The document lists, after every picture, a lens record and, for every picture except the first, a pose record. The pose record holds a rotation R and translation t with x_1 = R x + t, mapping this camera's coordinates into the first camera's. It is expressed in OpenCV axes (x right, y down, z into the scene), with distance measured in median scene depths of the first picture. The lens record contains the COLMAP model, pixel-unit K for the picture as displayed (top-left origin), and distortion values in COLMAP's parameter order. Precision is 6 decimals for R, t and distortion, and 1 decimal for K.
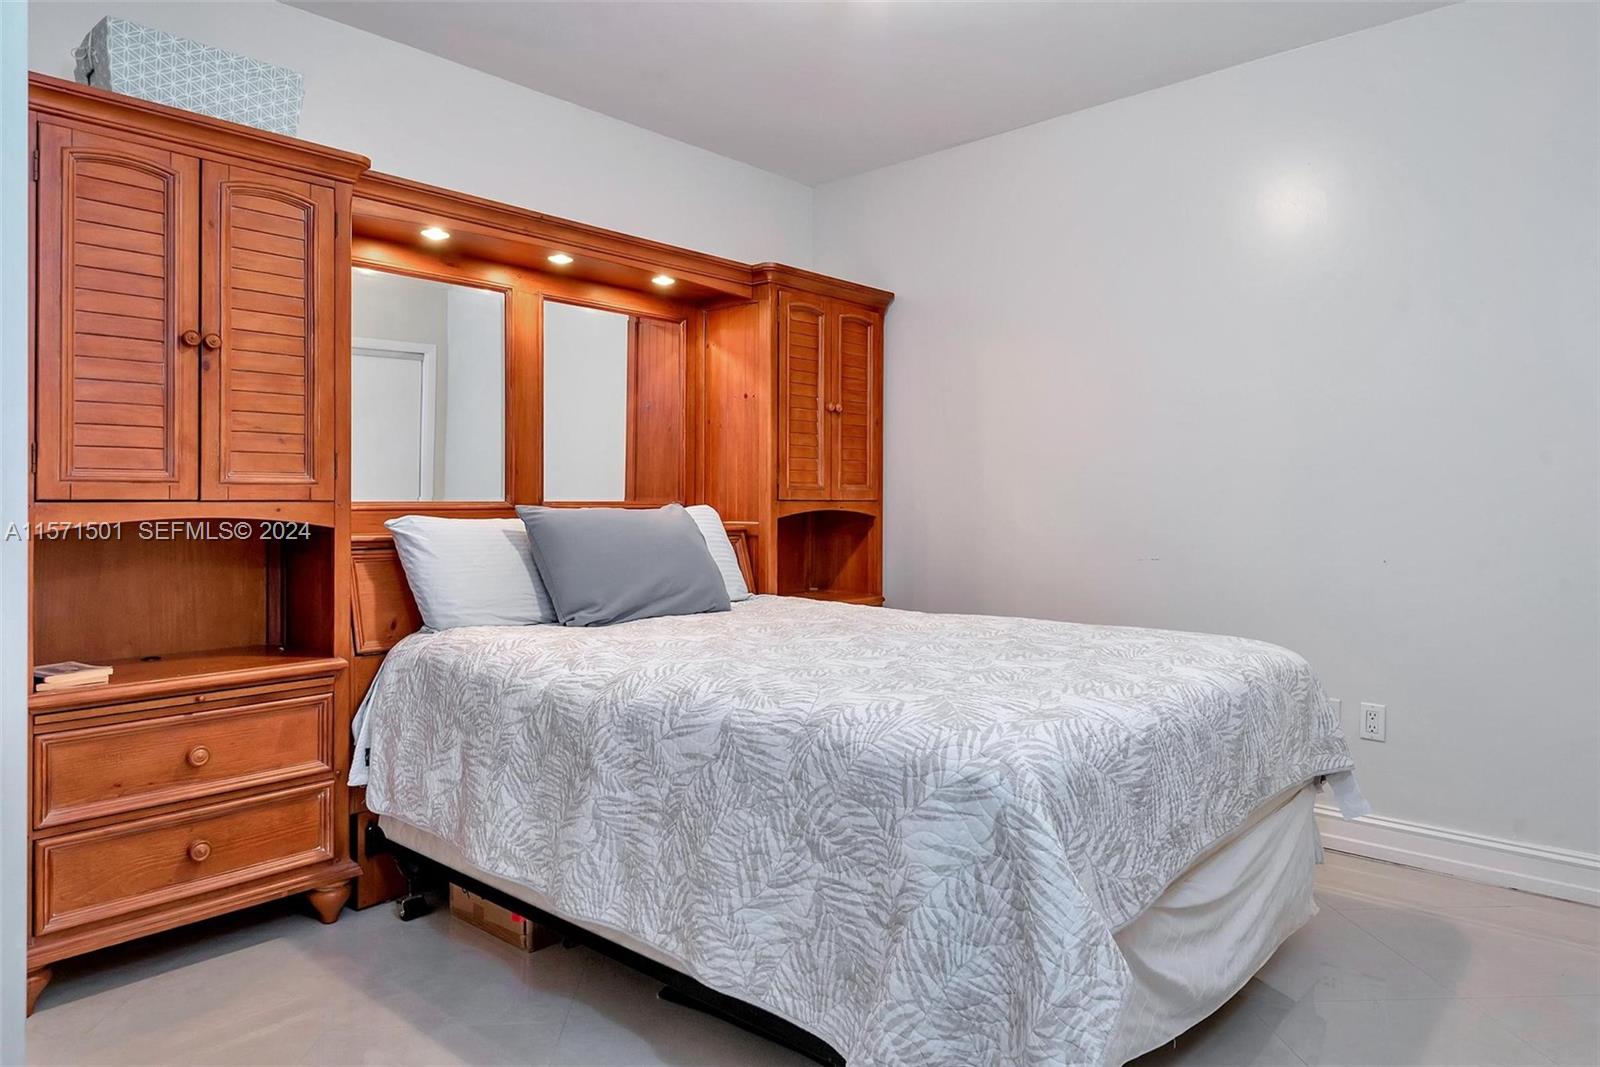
lens RADIAL K [[1023.9, 0, 797.9], [0, 1023.9, 489.1], [0, 0, 1]] dist [0.007565, -0.002160]
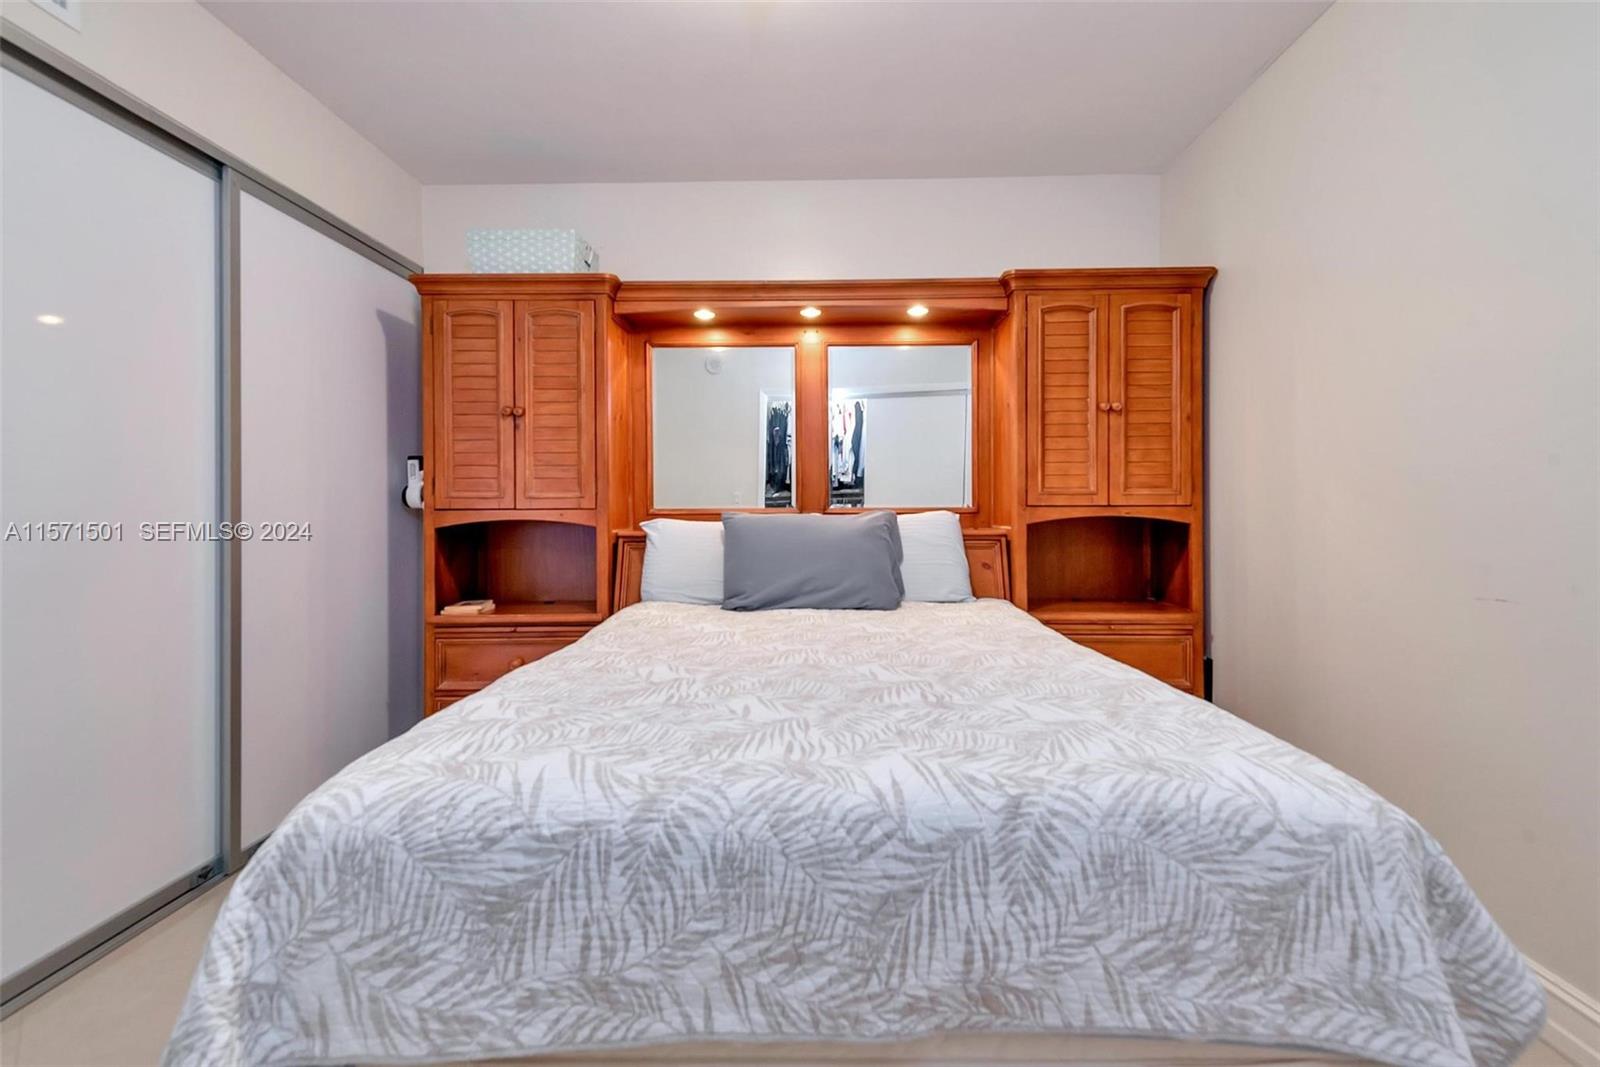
lens RADIAL K [[738.5, 0, 803.0], [0, 738.5, 508.5], [0, 0, 1]] dist [0.067283, -0.050854]
pose [[0.657793, -0.001955, -0.753196, 0.791526], [0.014943, 0.999834, 0.010455, 0.005664], [0.753050, -0.018132, 0.657713, 0.720572]]
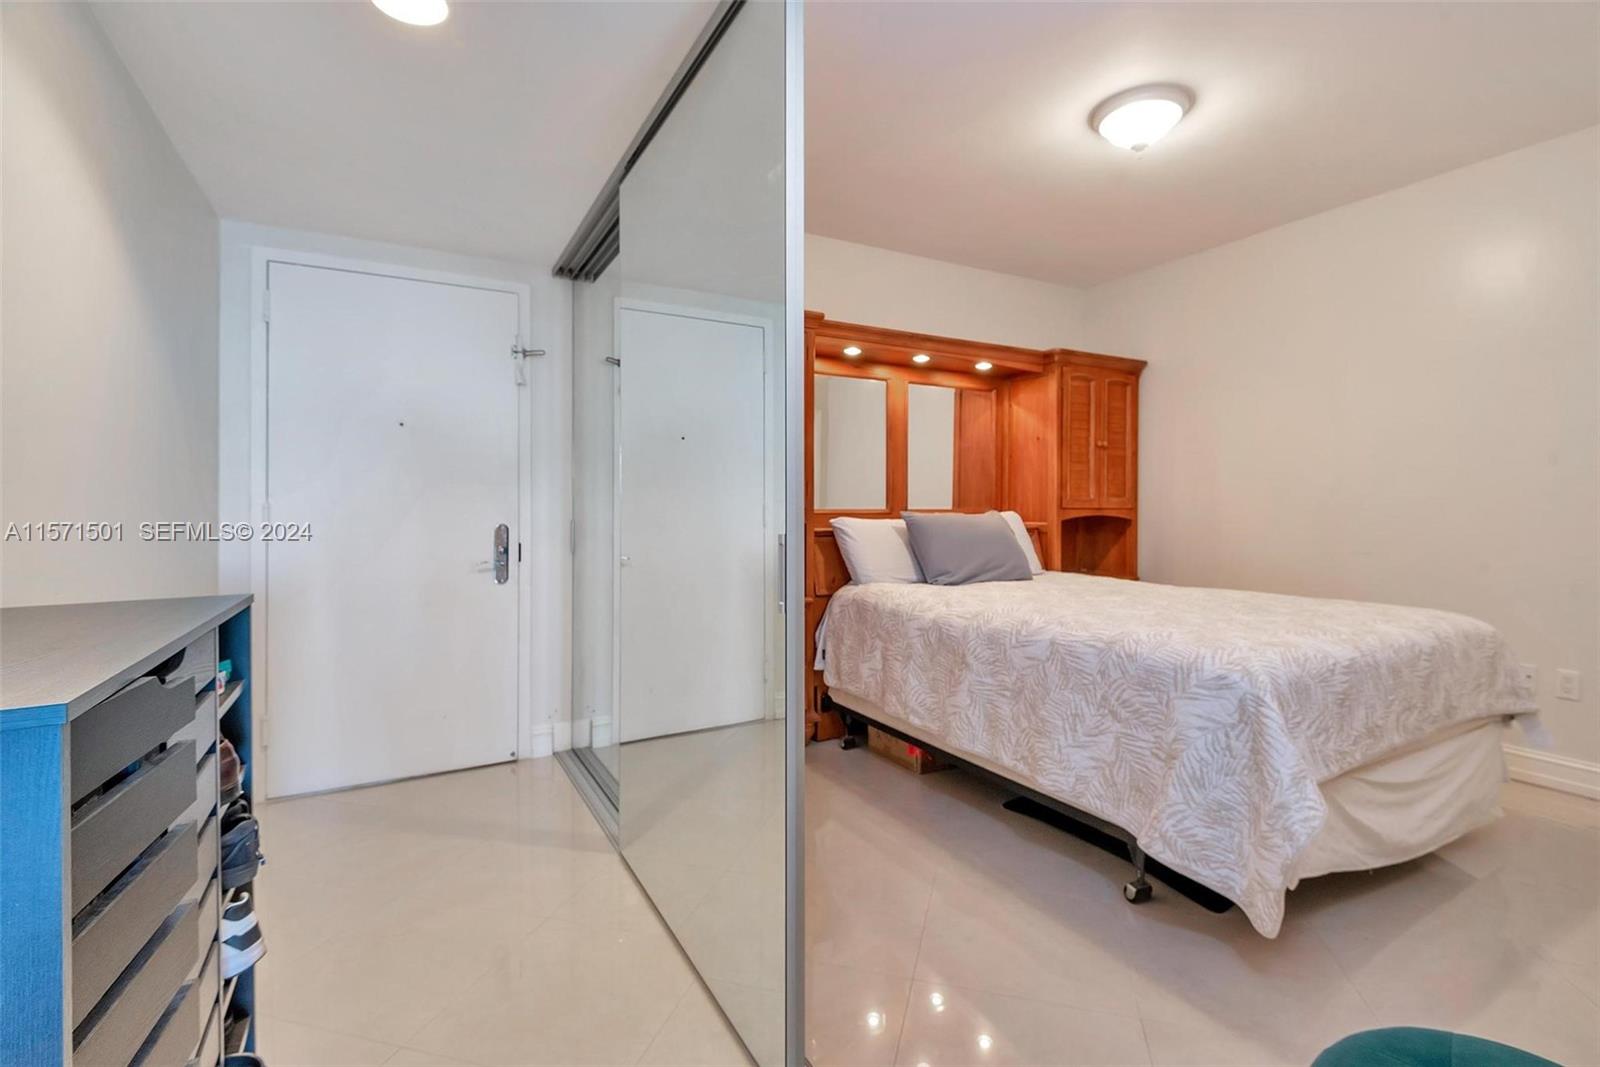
lens RADIAL K [[738.5, 0, 803.0], [0, 738.5, 508.5], [0, 0, 1]] dist [0.067283, -0.050854]
pose [[0.949504, 0.000608, -0.313754, -0.075404], [0.003511, 0.999915, 0.012564, -0.007228], [0.313735, -0.013031, 0.949421, -0.297676]]
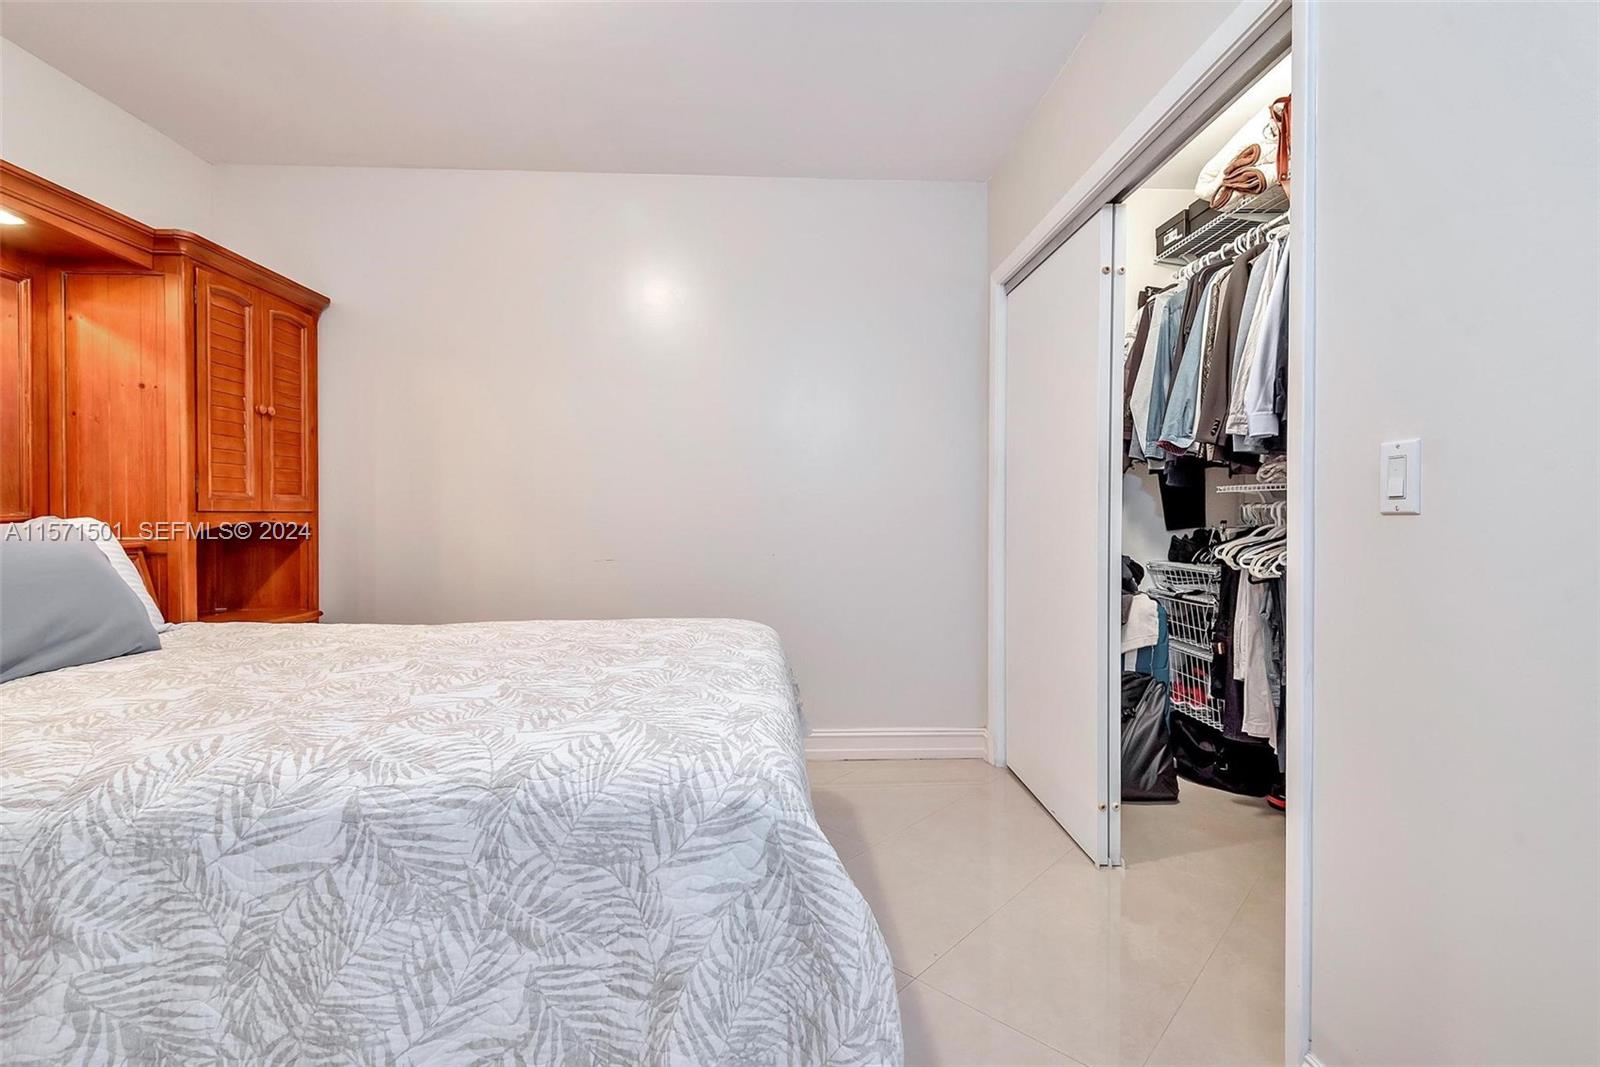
lens RADIAL K [[752.9, 0, 819.8], [0, 752.9, 522.9], [0, 0, 1]] dist [0.000273, -0.001683]
pose [[0.699388, -0.013298, 0.714618, -0.216567], [-0.005619, 0.999694, 0.024102, 0.004629], [-0.714720, -0.020872, 0.699100, 0.372868]]
